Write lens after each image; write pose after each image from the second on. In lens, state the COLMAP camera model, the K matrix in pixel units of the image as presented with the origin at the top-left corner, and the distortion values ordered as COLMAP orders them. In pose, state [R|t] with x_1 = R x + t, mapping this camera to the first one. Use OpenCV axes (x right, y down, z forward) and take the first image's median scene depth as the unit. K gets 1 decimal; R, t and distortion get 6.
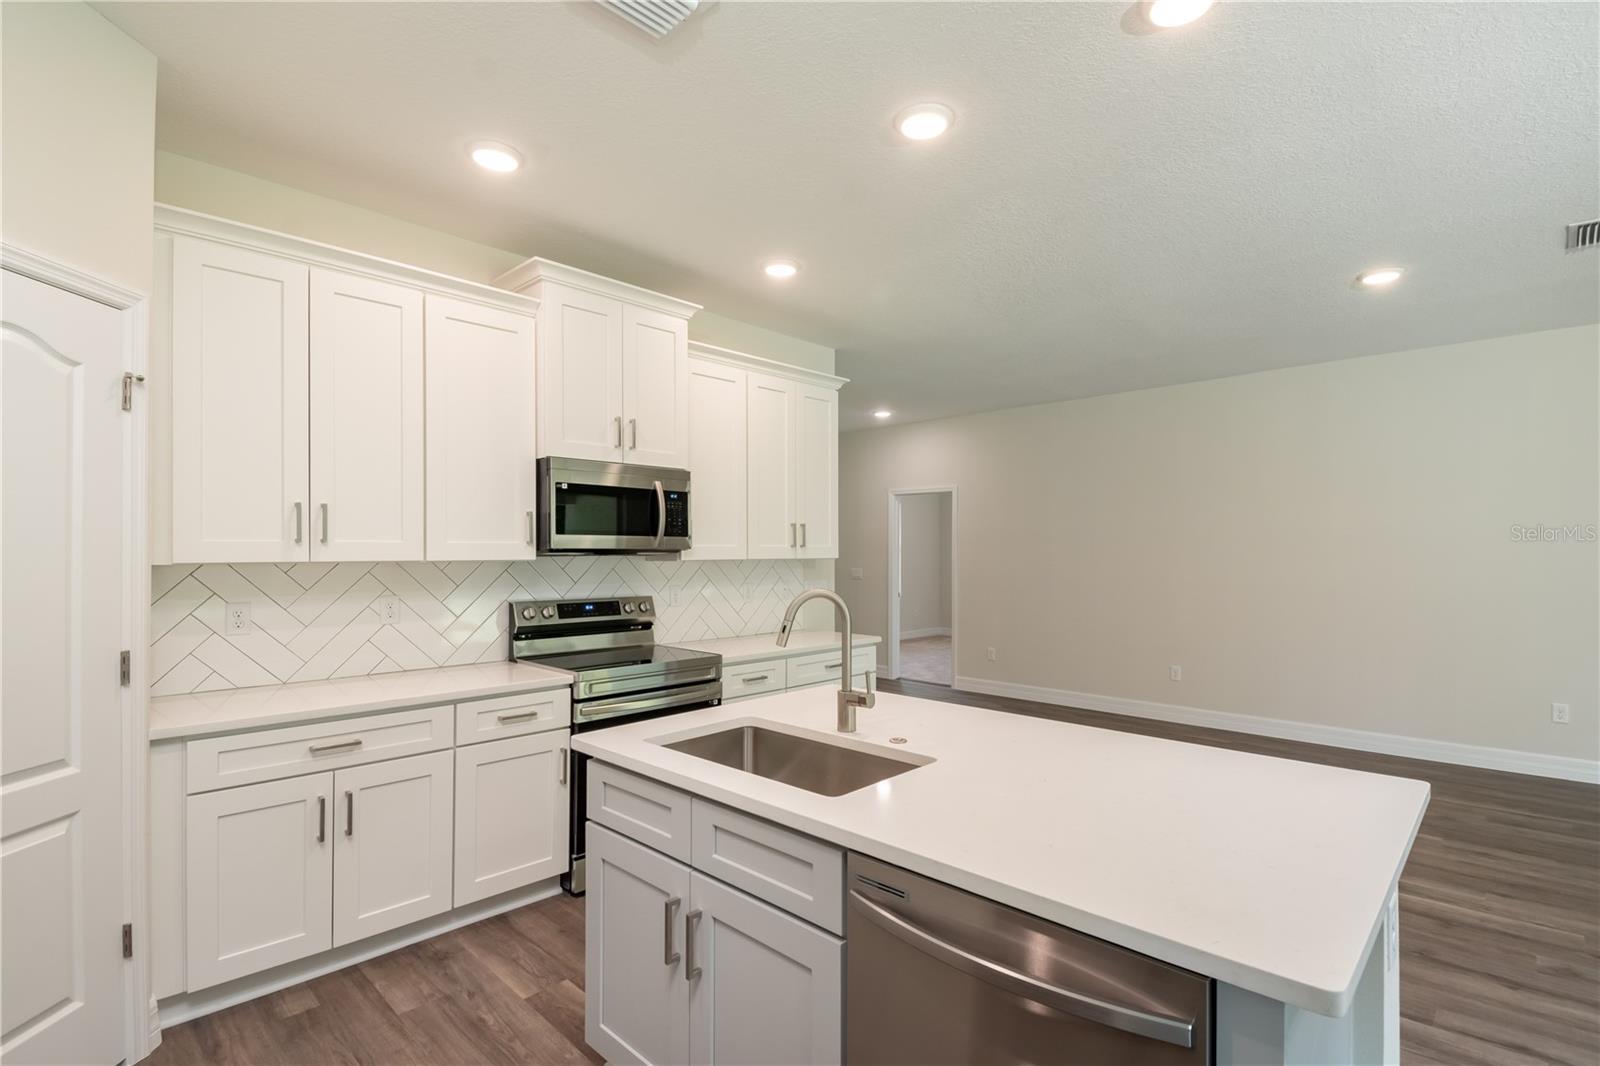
lens RADIAL K [[729.7, 0, 808.3], [0, 729.7, 550.3], [0, 0, 1]] dist [0.013754, -0.015571]
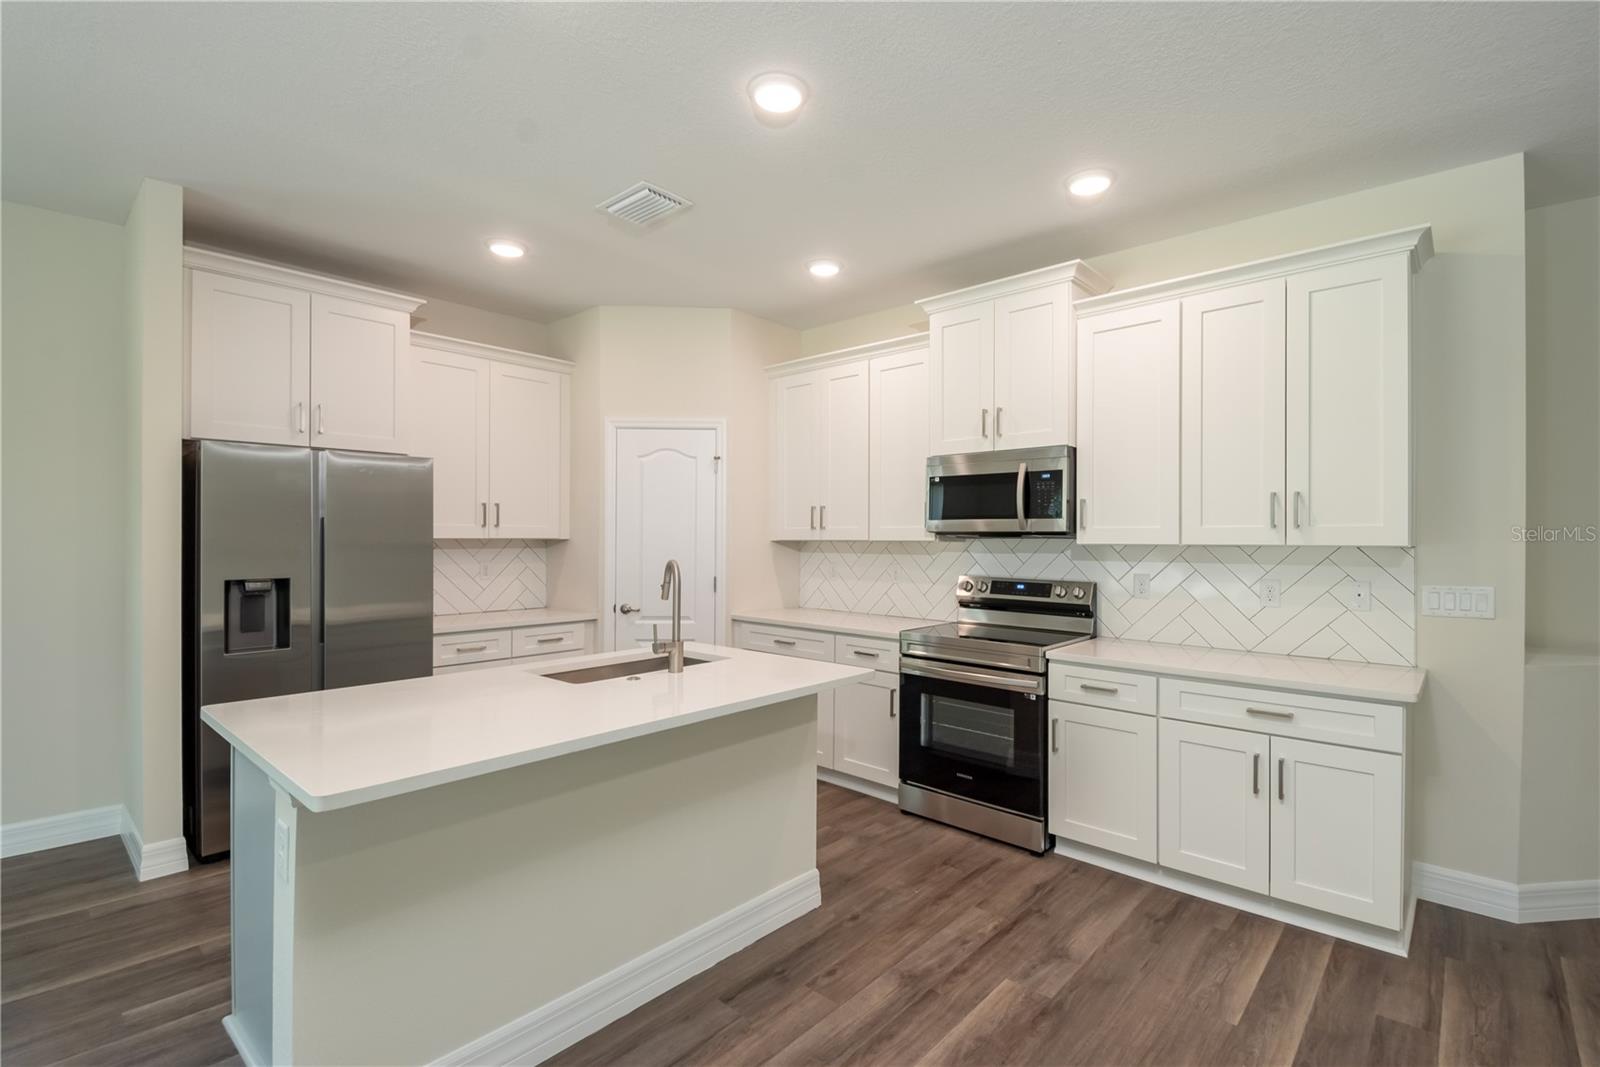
lens RADIAL K [[729.7, 0, 827.9], [0, 729.7, 535.9], [0, 0, 1]] dist [0.013754, -0.015571]
pose [[0.054047, 0.000997, -0.998538, 0.891780], [-0.000545, 0.999999, 0.000969, 0.003779], [0.998538, 0.000492, 0.054048, 0.788846]]
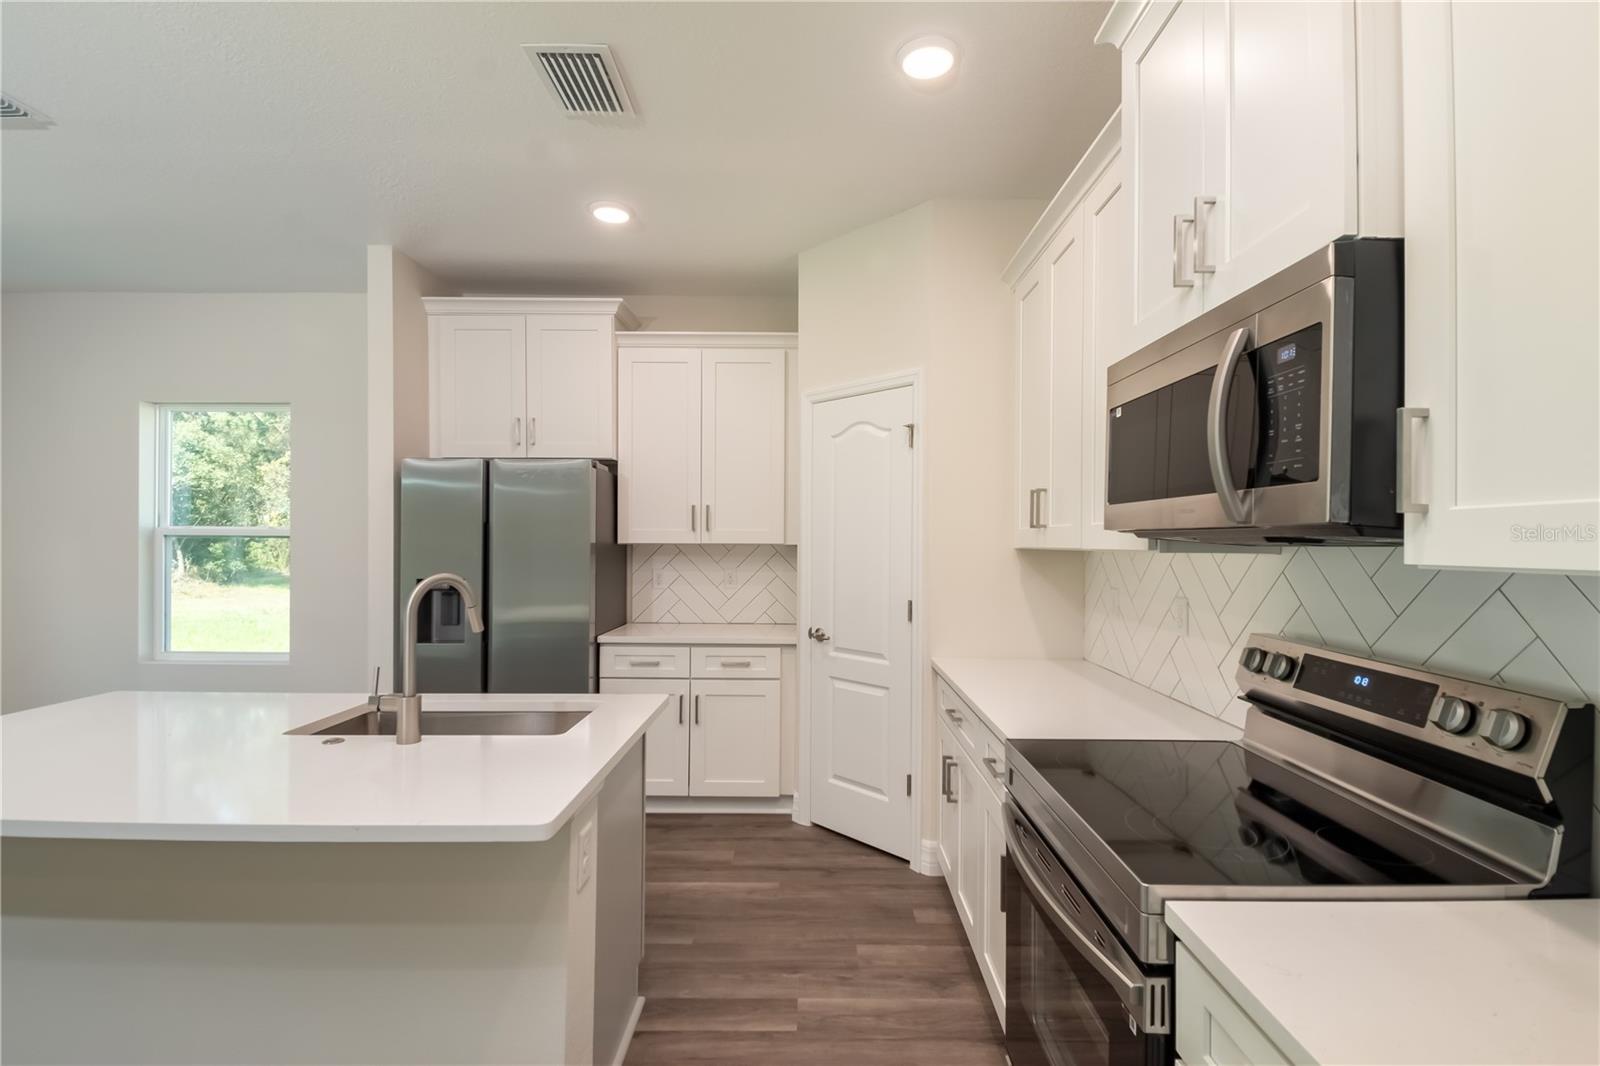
lens RADIAL K [[729.7, 0, 838.4], [0, 729.7, 531.9], [0, 0, 1]] dist [0.013754, -0.015571]
pose [[-0.709063, -0.015569, -0.704973, 0.196399], [-0.006039, 0.999854, -0.016007, 0.008780], [0.705119, -0.007093, -0.709053, 1.288079]]
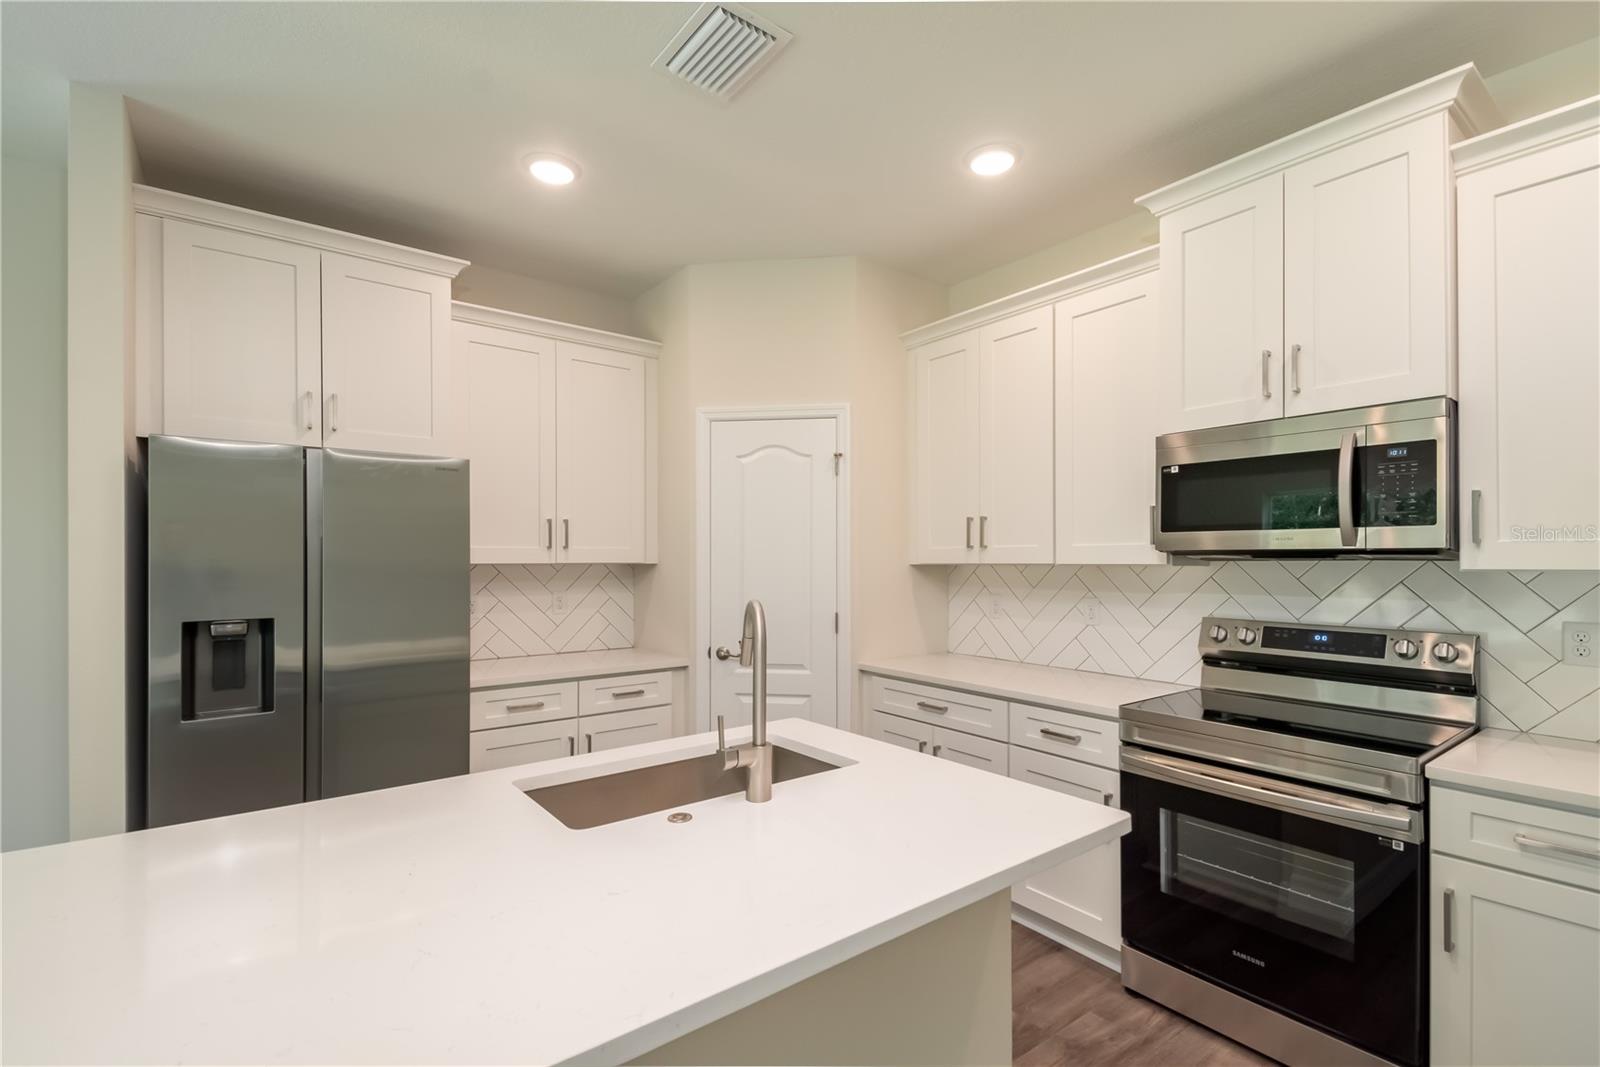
lens RADIAL K [[729.7, 0, 803.3], [0, 729.7, 554.9], [0, 0, 1]] dist [0.013754, -0.015571]
pose [[-0.152917, -0.003249, -0.988234, 0.509028], [0.005117, 0.999979, -0.004079, 0.003690], [0.988226, -0.005681, -0.152897, 0.760707]]
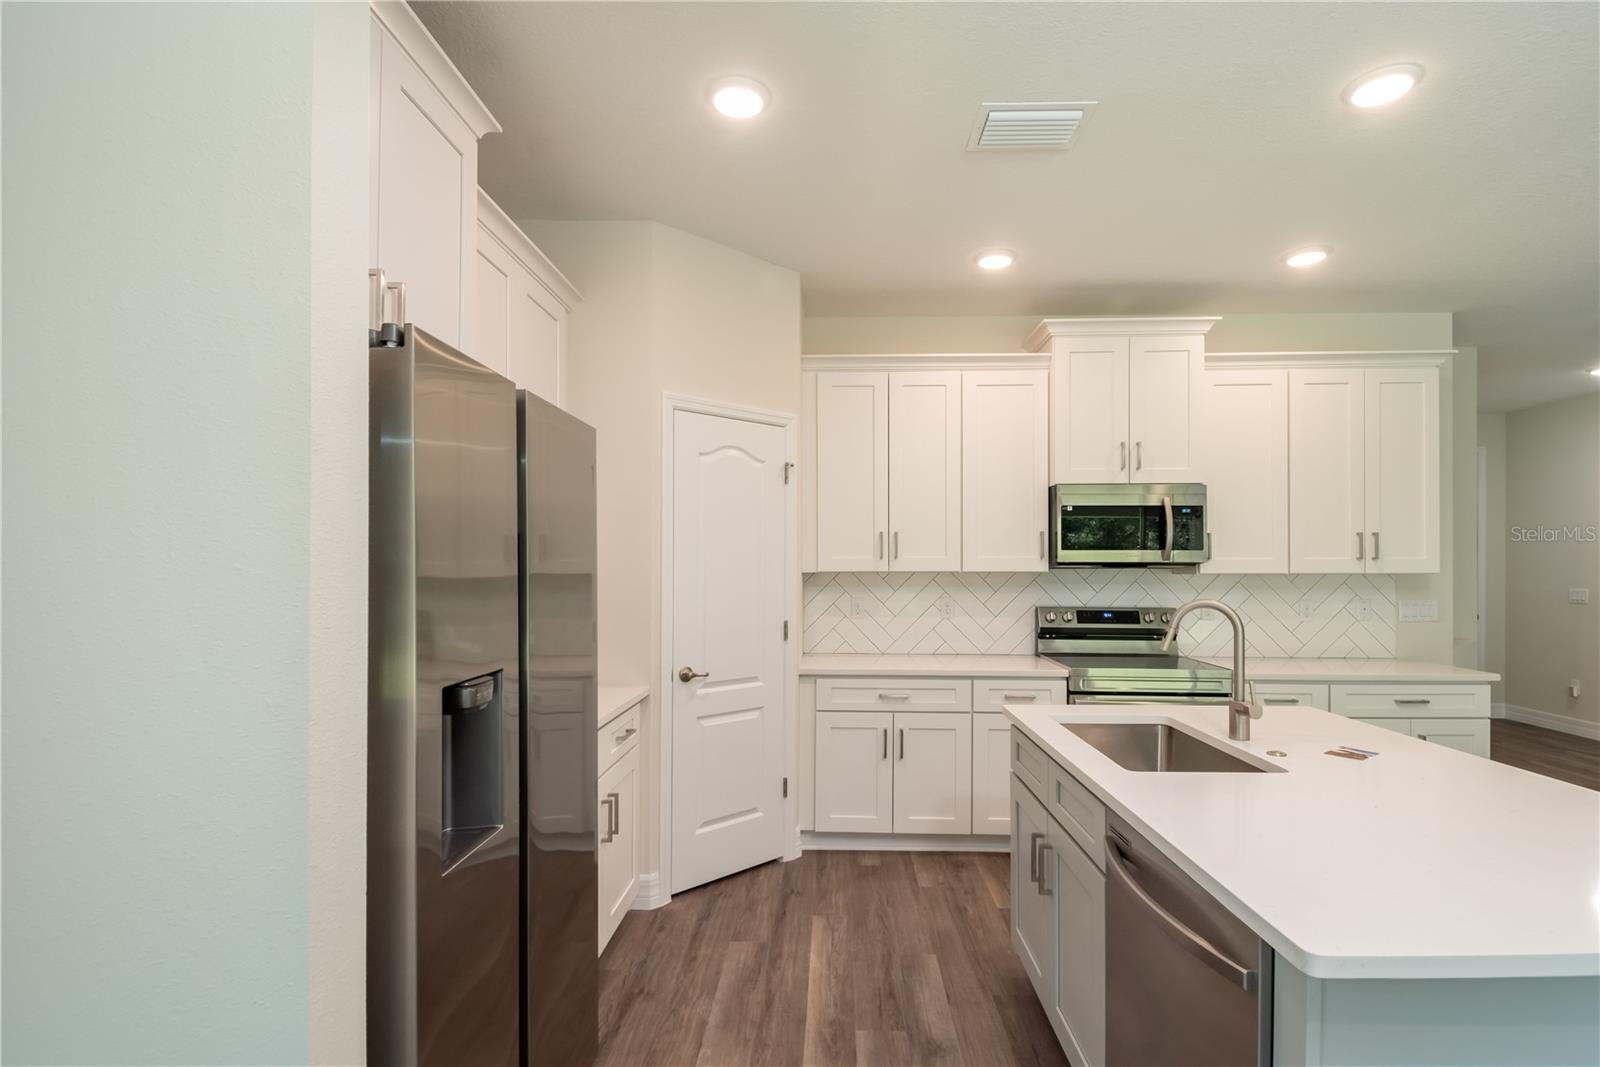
lens RADIAL K [[729.7, 0, 827.0], [0, 729.7, 564.9], [0, 0, 1]] dist [0.013754, -0.015571]
pose [[0.675170, -0.000488, -0.737662, 0.275688], [0.000852, 1.000000, 0.000119, 0.001685], [0.737662, -0.000709, 0.675170, -0.075784]]
